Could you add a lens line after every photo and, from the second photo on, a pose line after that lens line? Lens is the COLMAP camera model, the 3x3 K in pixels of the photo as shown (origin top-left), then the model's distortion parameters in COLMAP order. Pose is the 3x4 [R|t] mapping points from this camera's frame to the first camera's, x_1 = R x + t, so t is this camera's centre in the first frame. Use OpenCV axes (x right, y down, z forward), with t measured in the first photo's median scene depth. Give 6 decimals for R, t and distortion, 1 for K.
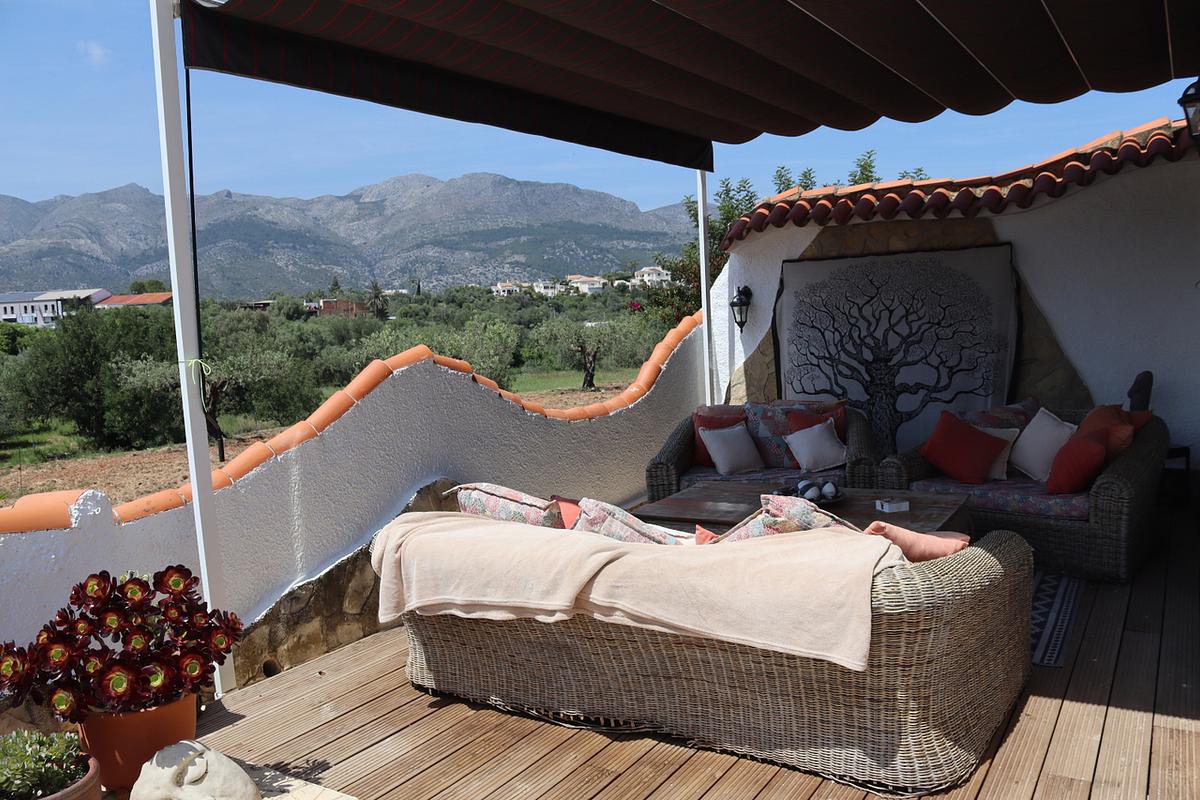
lens RADIAL K [[993.7, 0, 603.2], [0, 993.7, 395.0], [0, 0, 1]] dist [-0.161432, 0.137999]
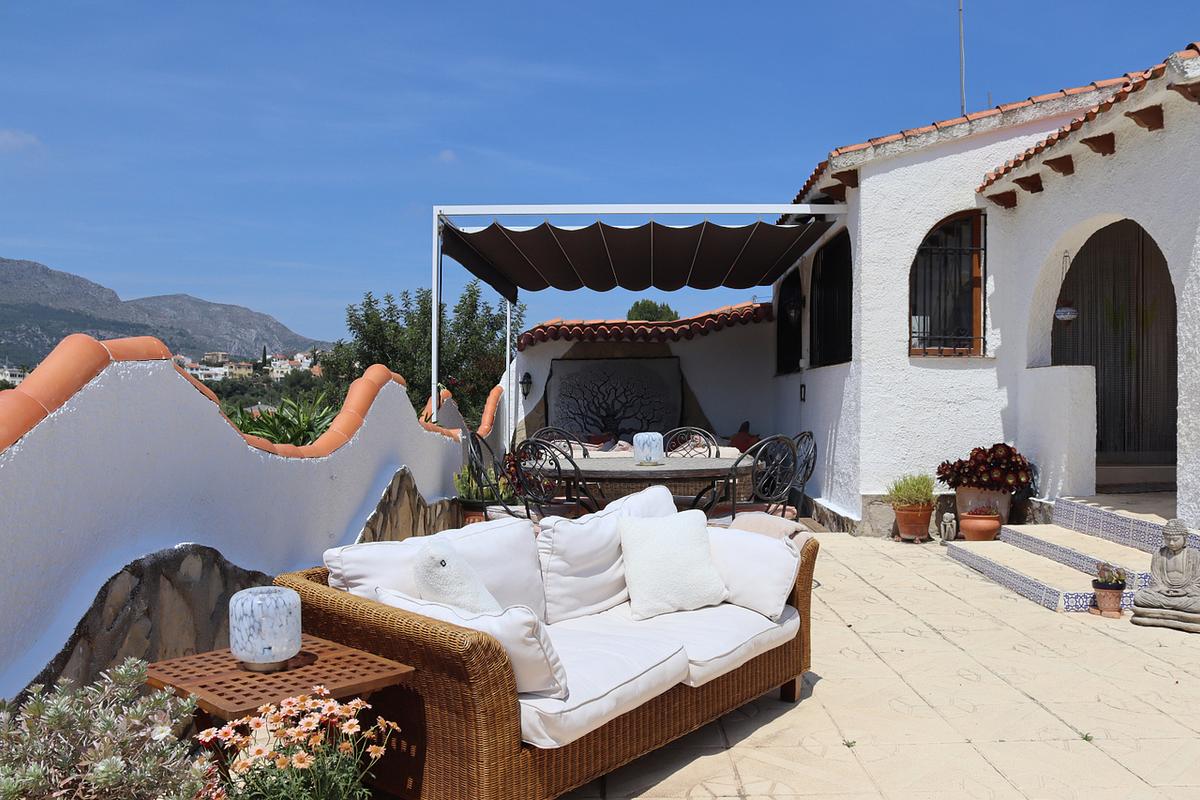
lens RADIAL K [[993.7, 0, 607.5], [0, 993.7, 382.4], [0, 0, 1]] dist [-0.161432, 0.137999]
pose [[0.871046, 0.057006, 0.487882, -0.623391], [0.002030, 0.992817, -0.119628, 0.122853], [-0.491197, 0.105192, 0.864674, -0.604472]]
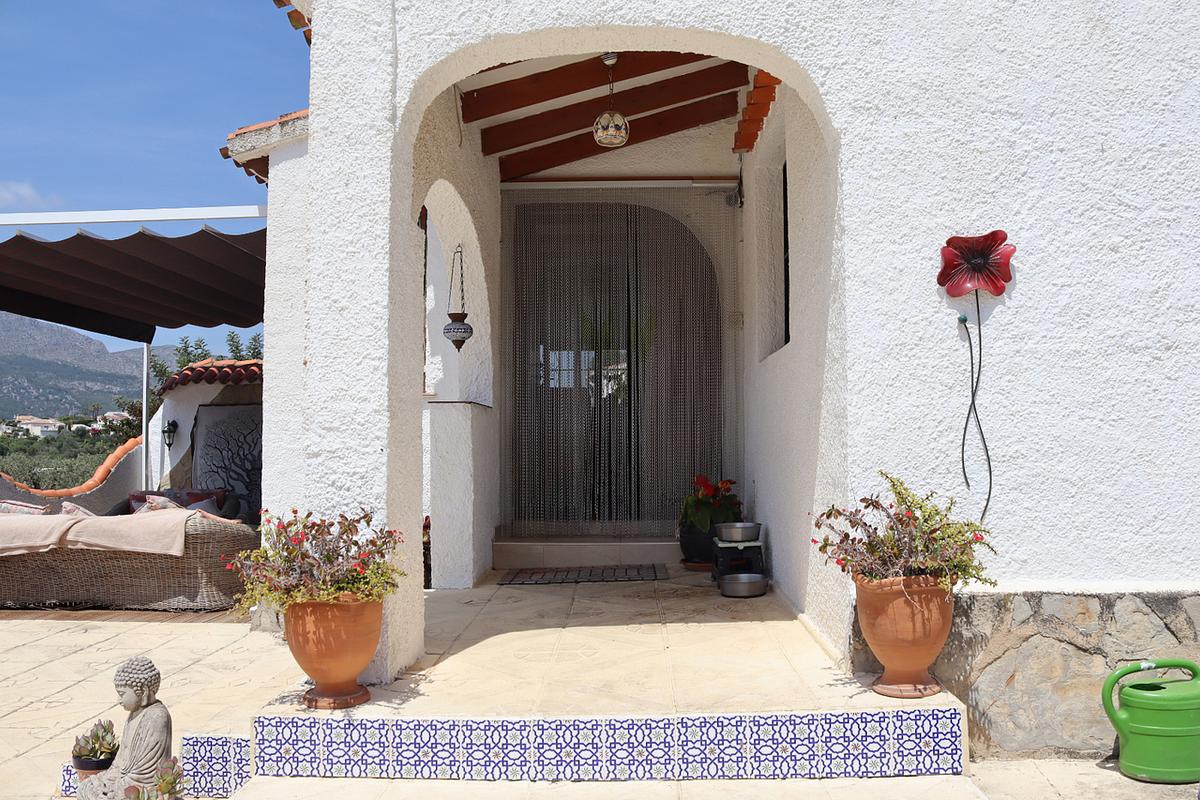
lens RADIAL K [[993.7, 0, 601.9], [0, 993.7, 403.2], [0, 0, 1]] dist [-0.161432, 0.137999]
pose [[0.868448, 0.063294, 0.491723, -0.018553], [0.011103, 0.989086, -0.146922, 0.097480], [-0.495655, 0.133054, 0.858267, -0.659958]]
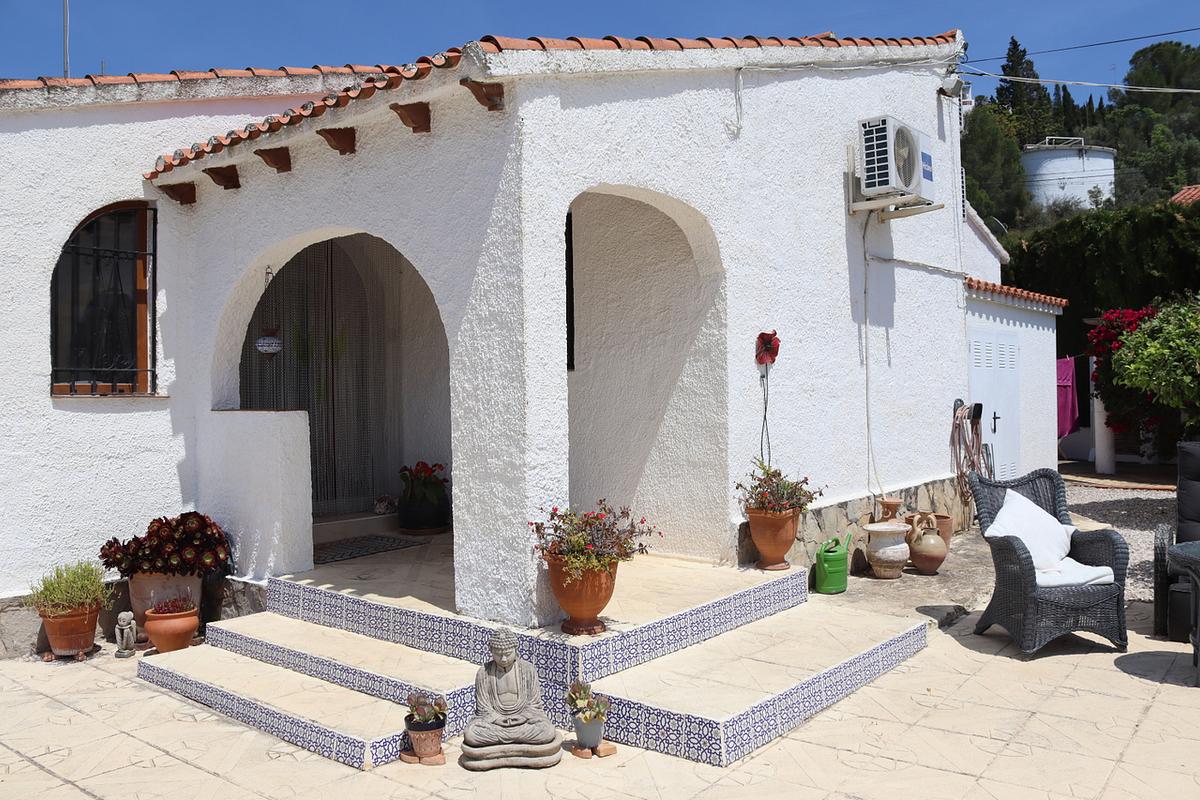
lens RADIAL K [[993.7, 0, 605.4], [0, 993.7, 405.0], [0, 0, 1]] dist [-0.161432, 0.137999]
pose [[0.143888, 0.032007, 0.989076, -0.492716], [0.100013, 0.993889, -0.046712, 0.052359], [-0.984527, 0.105641, 0.139807, -0.374742]]
